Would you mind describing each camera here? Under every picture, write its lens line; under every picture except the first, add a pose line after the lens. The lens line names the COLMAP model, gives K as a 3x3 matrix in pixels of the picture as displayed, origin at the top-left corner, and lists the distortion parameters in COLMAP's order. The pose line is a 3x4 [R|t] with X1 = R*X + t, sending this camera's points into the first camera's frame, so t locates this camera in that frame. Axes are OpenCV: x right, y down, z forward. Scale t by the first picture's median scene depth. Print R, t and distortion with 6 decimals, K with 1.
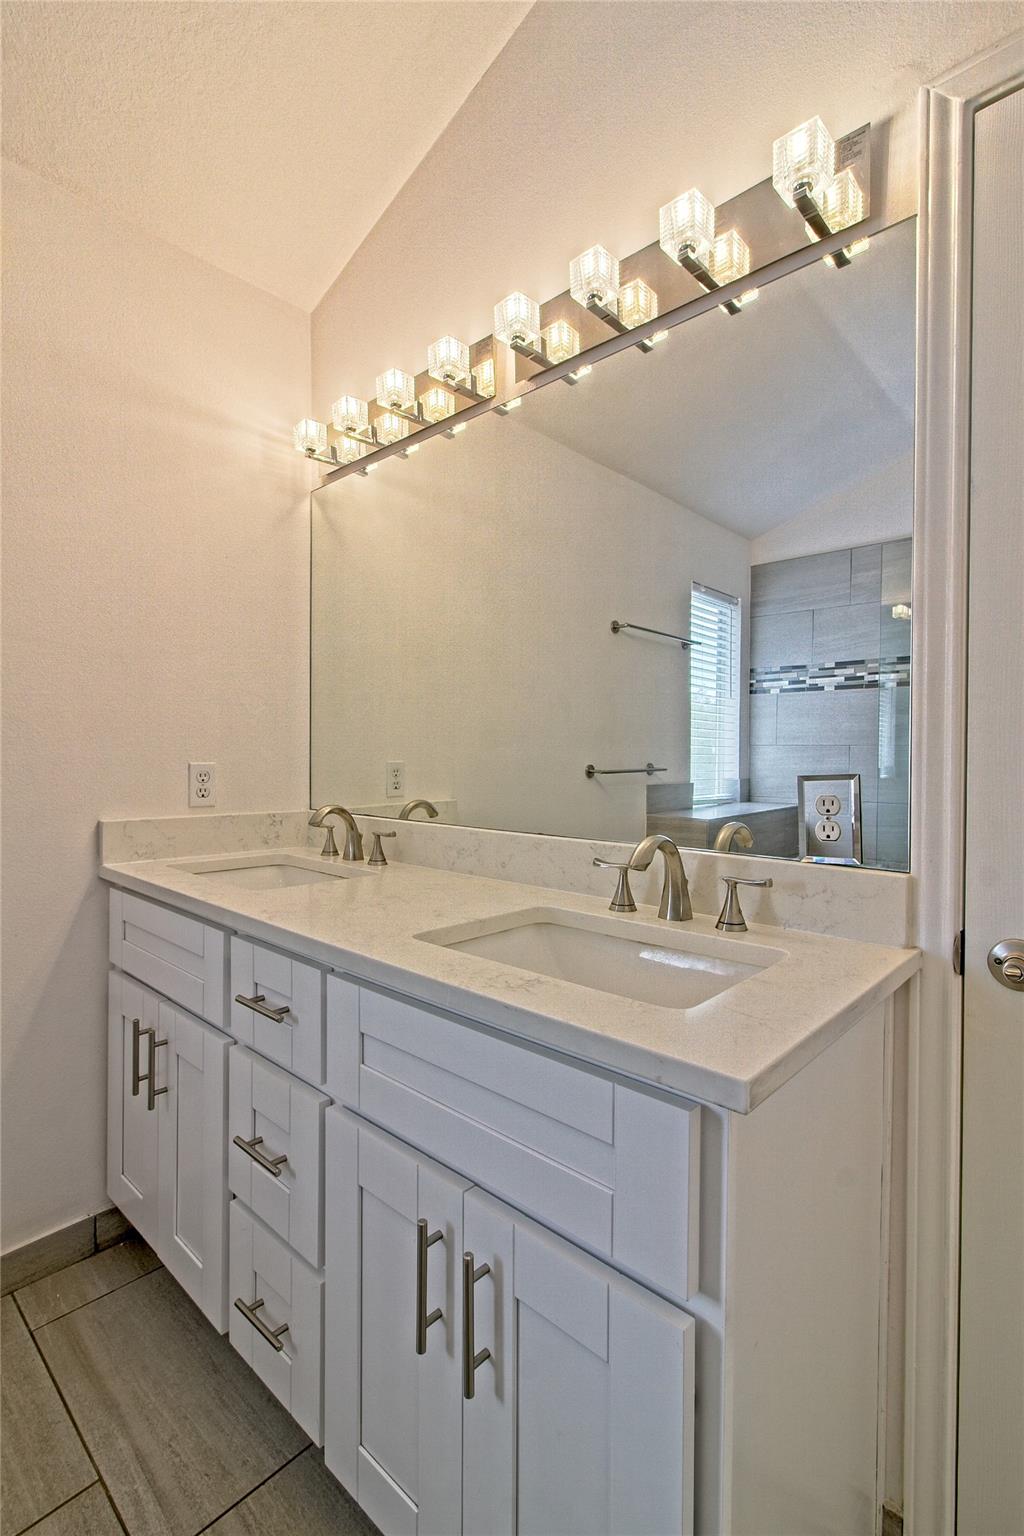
lens RADIAL K [[710.5, 0, 502.0], [0, 710.5, 757.5], [0, 0, 1]] dist [-0.014122, 0.008751]
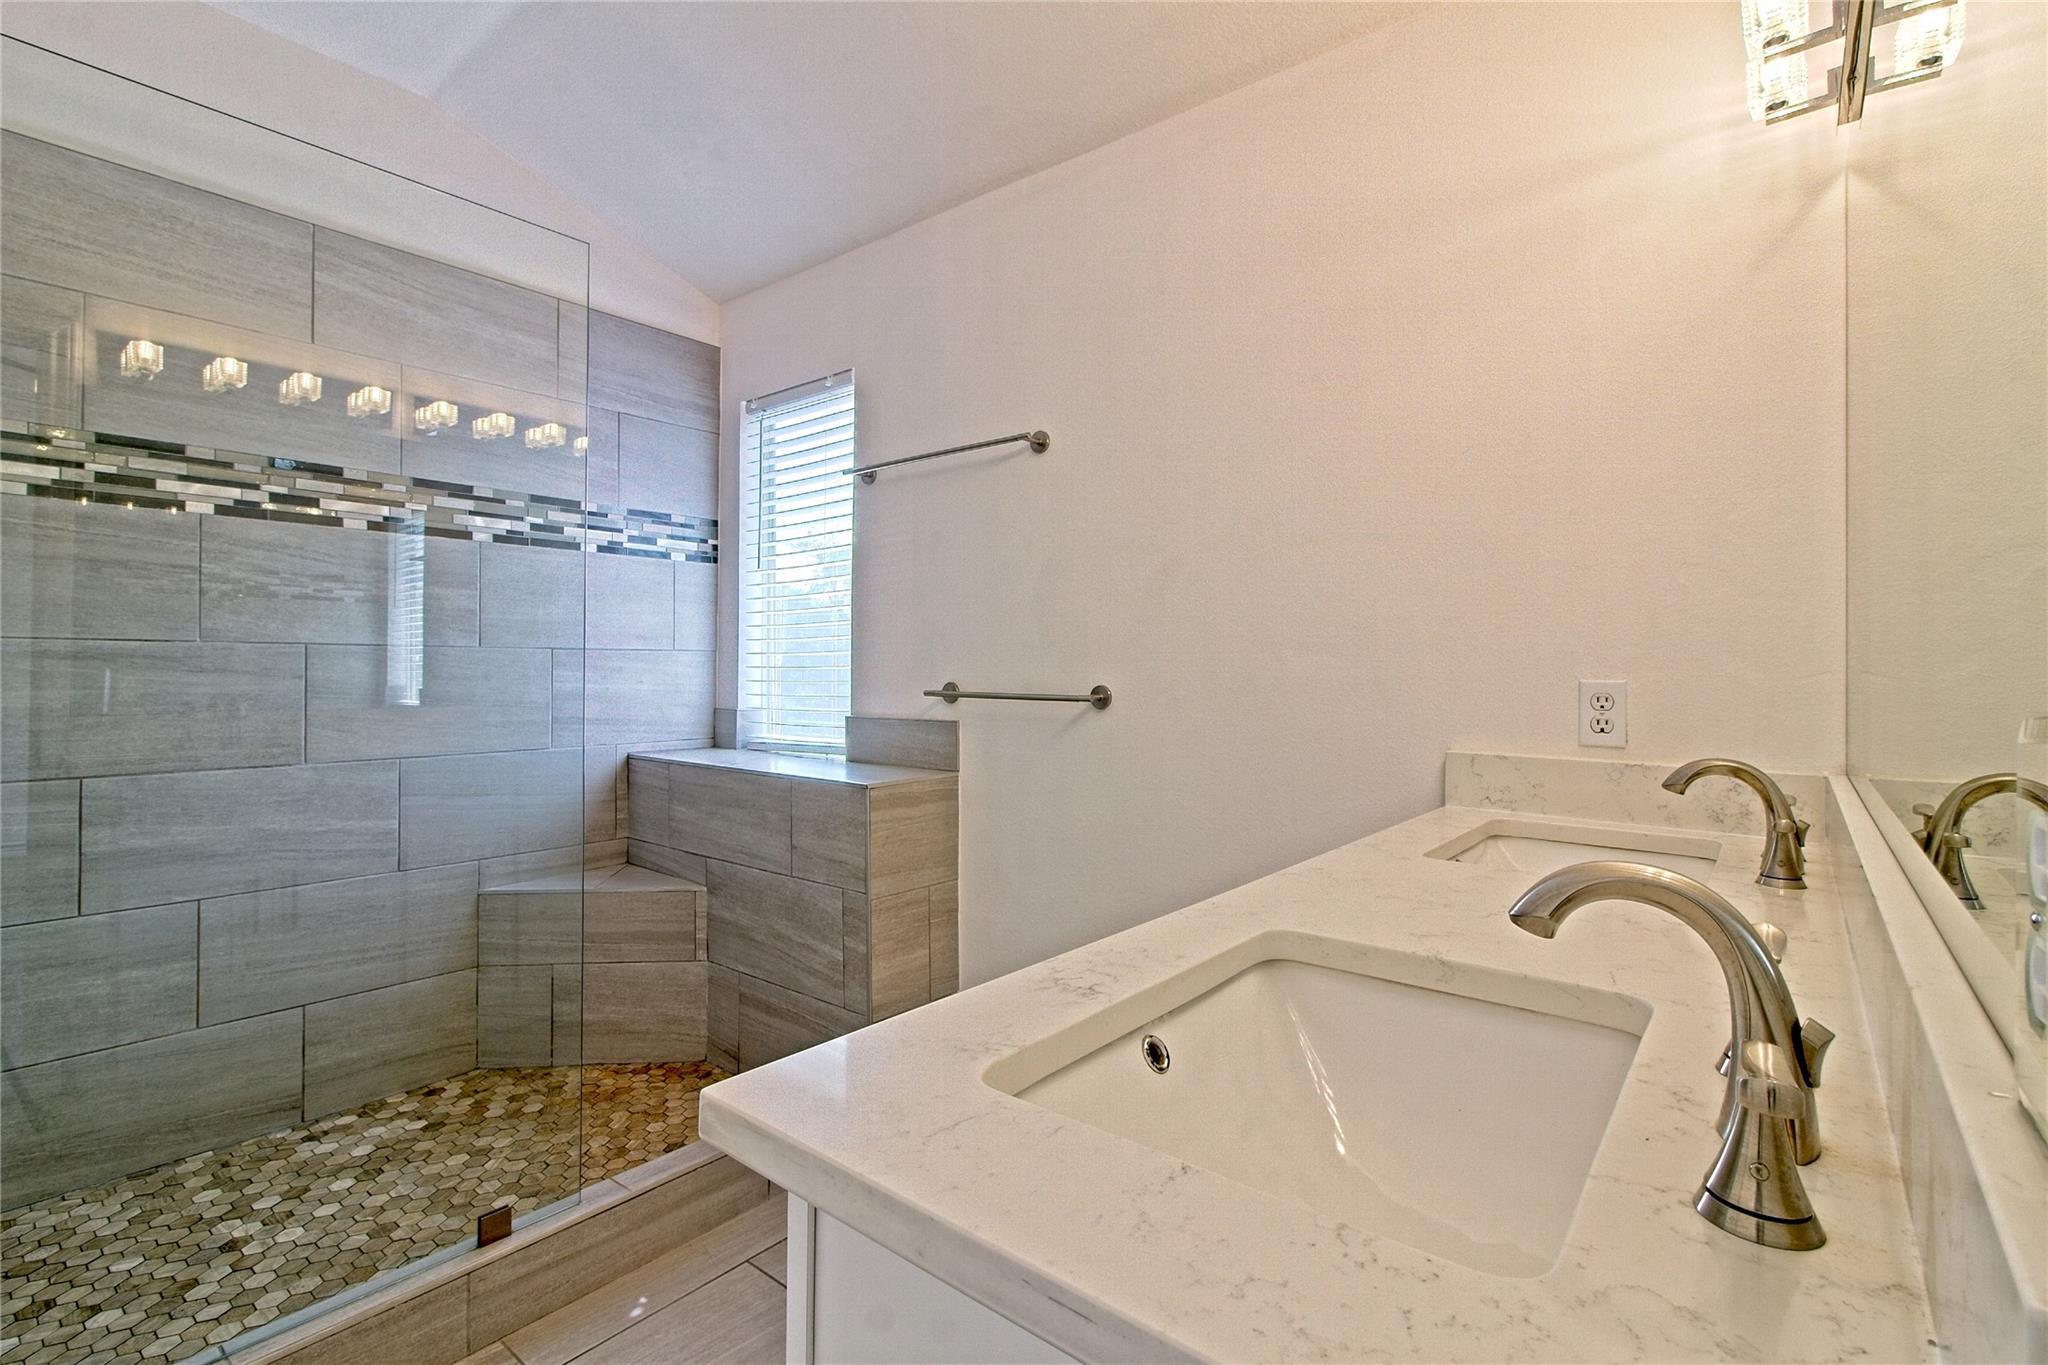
lens RADIAL K [[947.4, 0, 1013.2], [0, 947.4, 679.4], [0, 0, 1]] dist [-0.014122, 0.008751]
pose [[0.044682, 0.012876, -0.998918, 0.472650], [-0.003922, 0.999911, 0.012714, -0.003473], [0.998994, 0.003350, 0.044728, 0.425120]]
